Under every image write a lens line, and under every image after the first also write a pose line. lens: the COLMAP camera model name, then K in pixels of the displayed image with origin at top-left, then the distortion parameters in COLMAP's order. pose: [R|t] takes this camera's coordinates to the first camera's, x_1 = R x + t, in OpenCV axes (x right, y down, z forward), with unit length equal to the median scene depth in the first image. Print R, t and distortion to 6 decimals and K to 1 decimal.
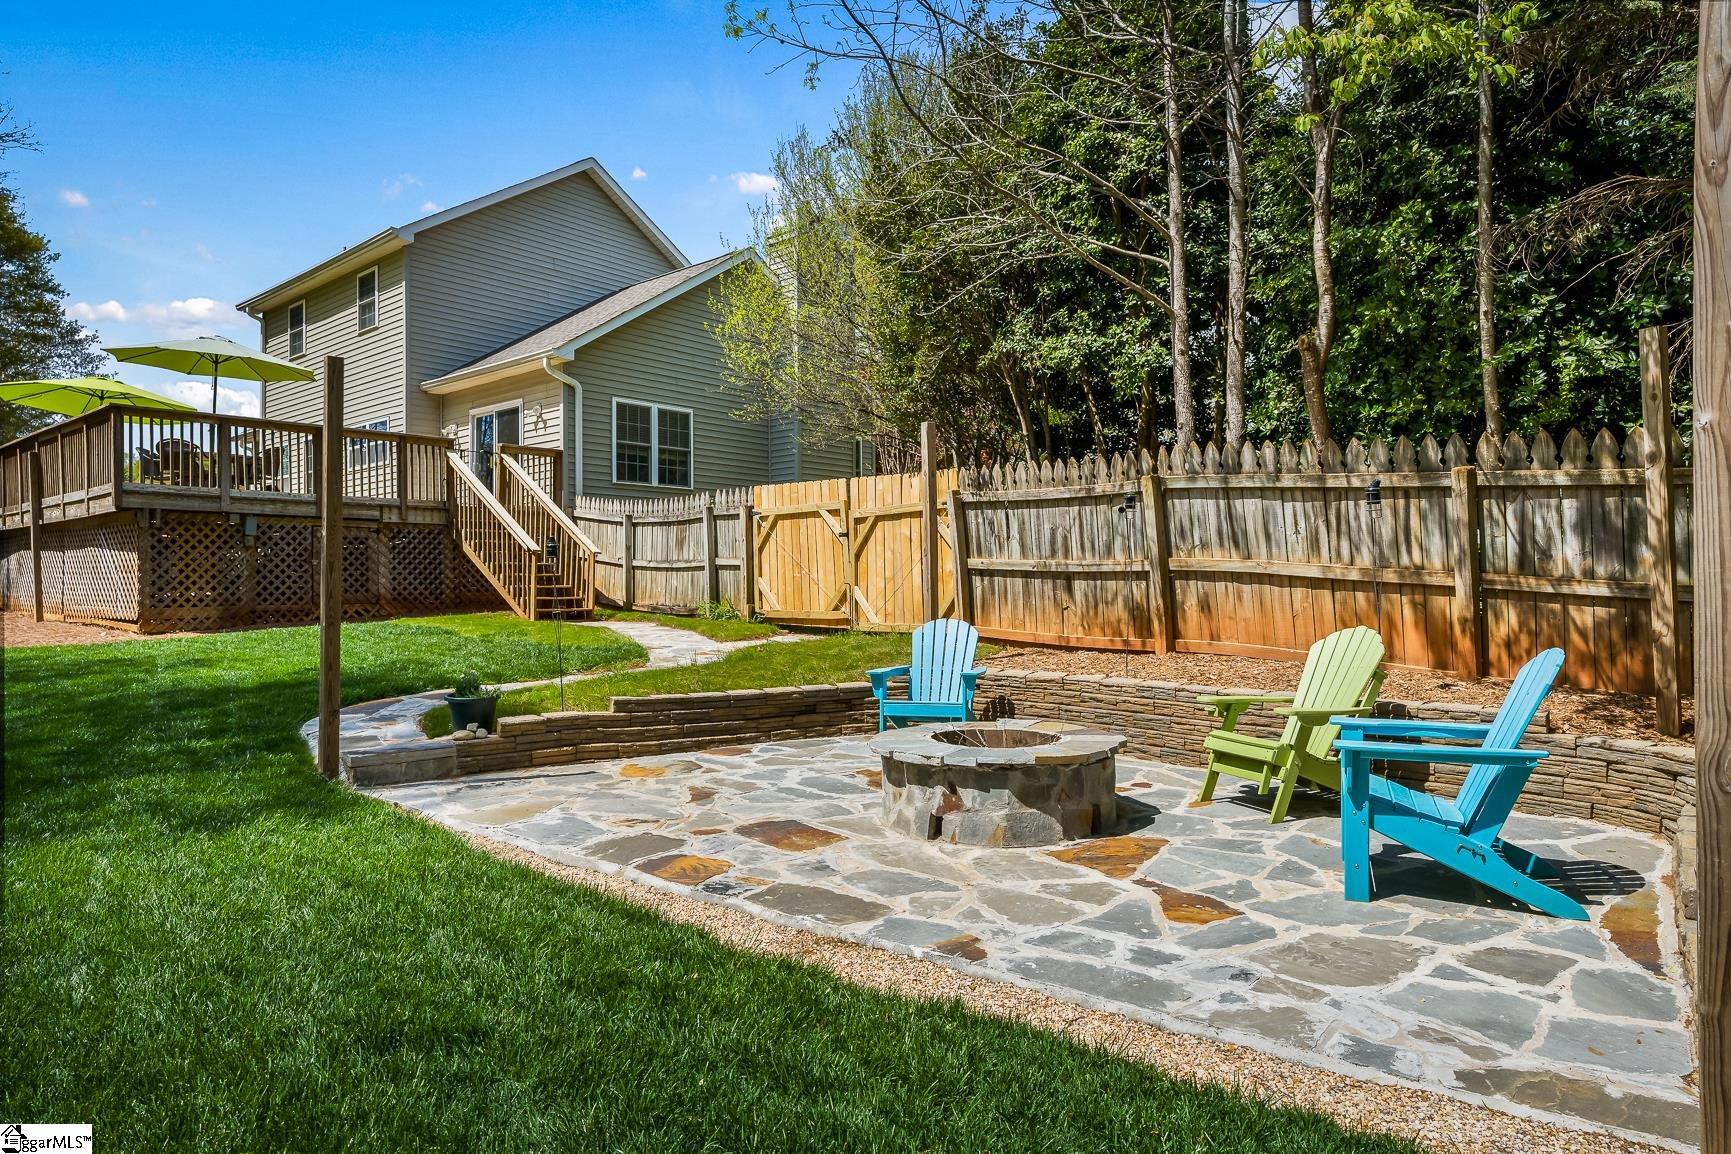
lens RADIAL K [[1065.3, 0, 869.1], [0, 1065.3, 553.1], [0, 0, 1]] dist [-0.001433, -0.000845]
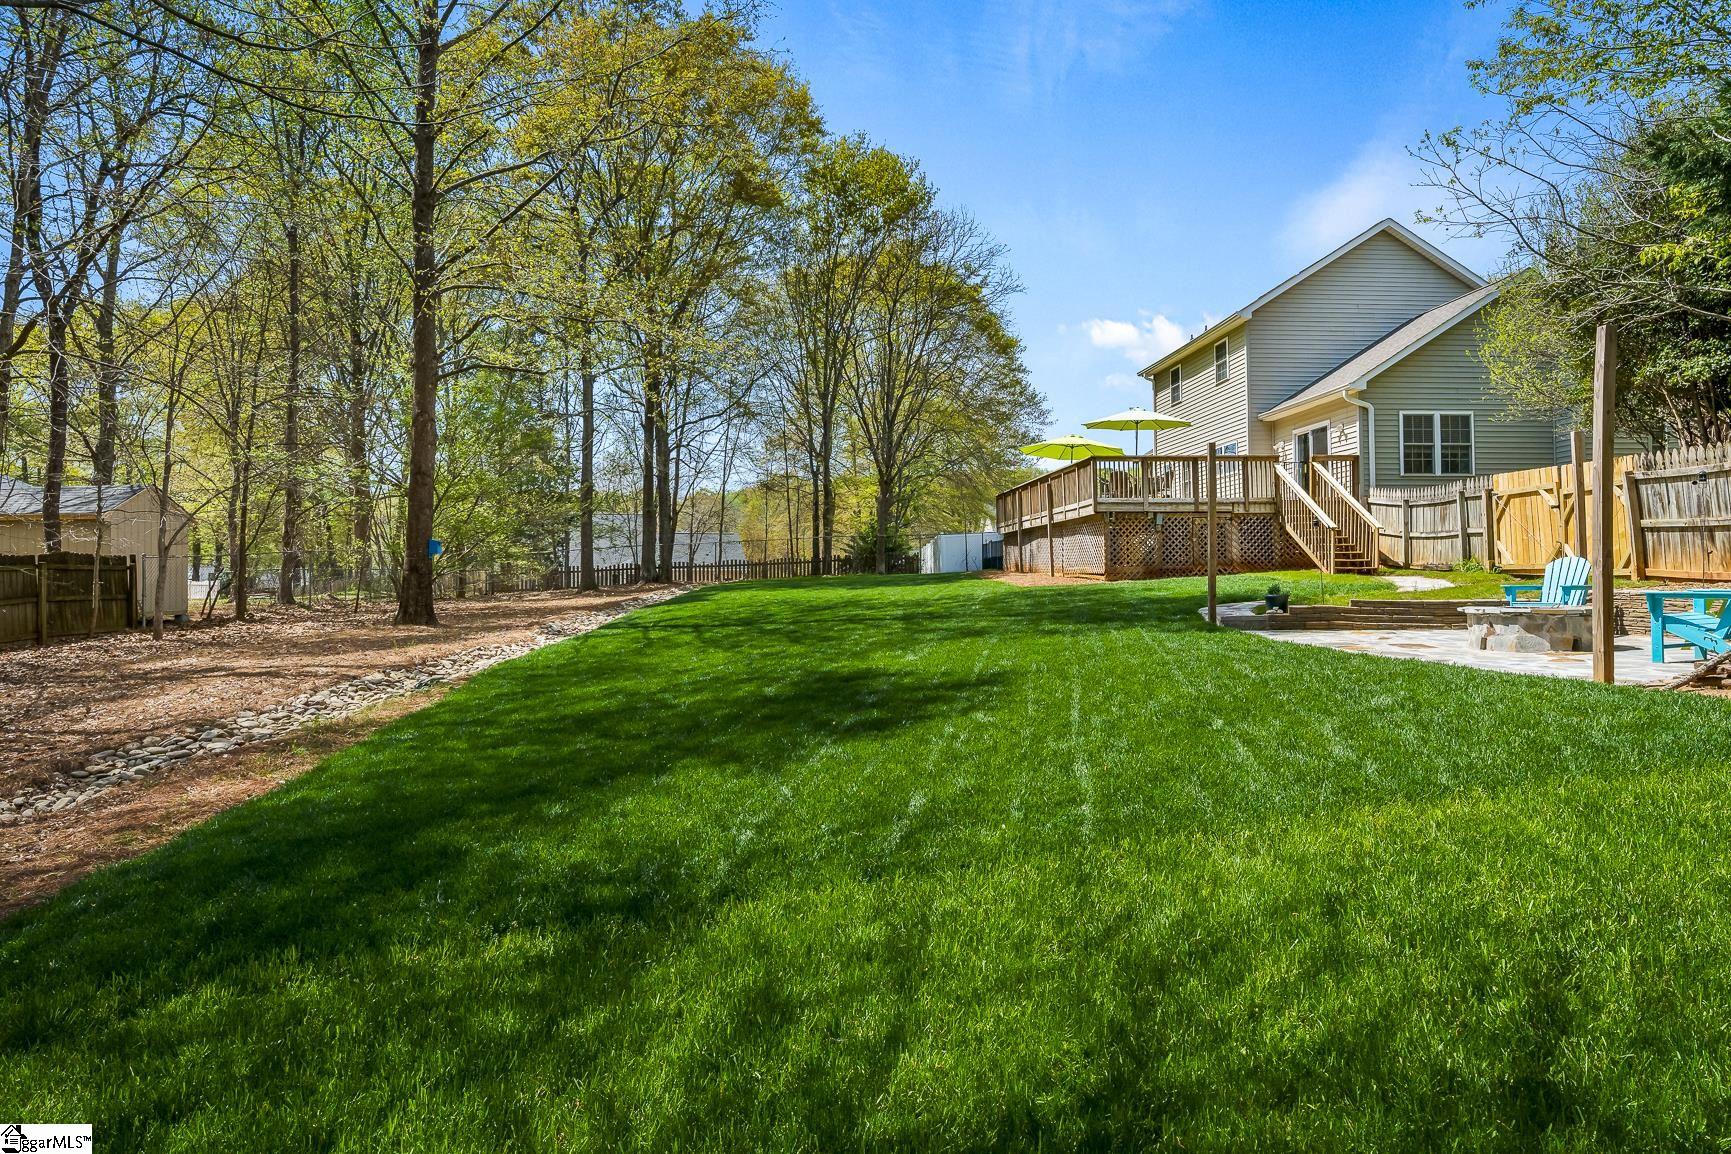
lens RADIAL K [[1049.7, 0, 865.5], [0, 1049.7, 577.0], [0, 0, 1]] dist [0.000667, 0.001405]
pose [[0.718910, -0.003802, -0.695093, 0.228943], [0.026978, 0.999384, 0.022436, 0.015565], [0.694579, -0.034882, 0.718570, -0.494908]]
